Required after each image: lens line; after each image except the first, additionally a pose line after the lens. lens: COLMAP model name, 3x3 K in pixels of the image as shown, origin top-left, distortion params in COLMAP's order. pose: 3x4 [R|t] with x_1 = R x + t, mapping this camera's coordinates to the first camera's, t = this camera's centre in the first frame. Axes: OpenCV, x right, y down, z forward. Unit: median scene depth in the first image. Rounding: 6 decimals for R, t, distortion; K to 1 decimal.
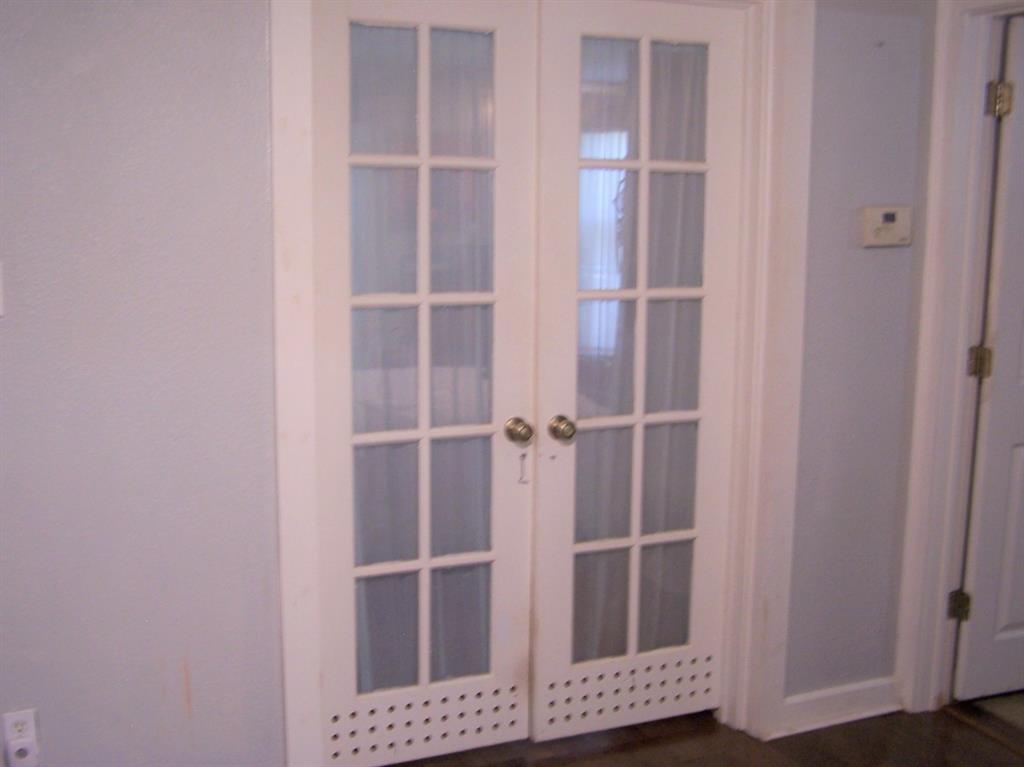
lens RADIAL K [[1170.7, 0, 483.0], [0, 1170.7, 400.8], [0, 0, 1]] dist [-0.202109, 0.364396]
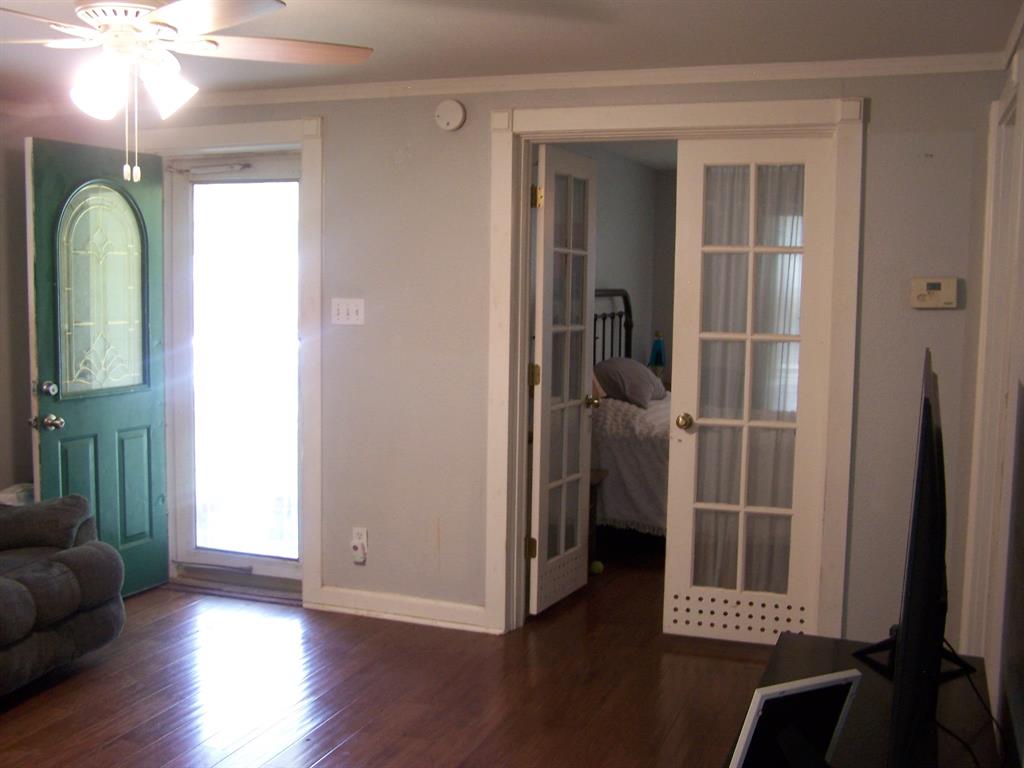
lens RADIAL K [[1170.7, 0, 483.0], [0, 1170.7, 401.3], [0, 0, 1]] dist [-0.202109, 0.364396]
pose [[0.736918, 0.077382, -0.671538, 0.851409], [-0.118906, 0.992775, -0.016084, 0.050454], [0.665442, 0.091703, 0.740795, -0.287317]]
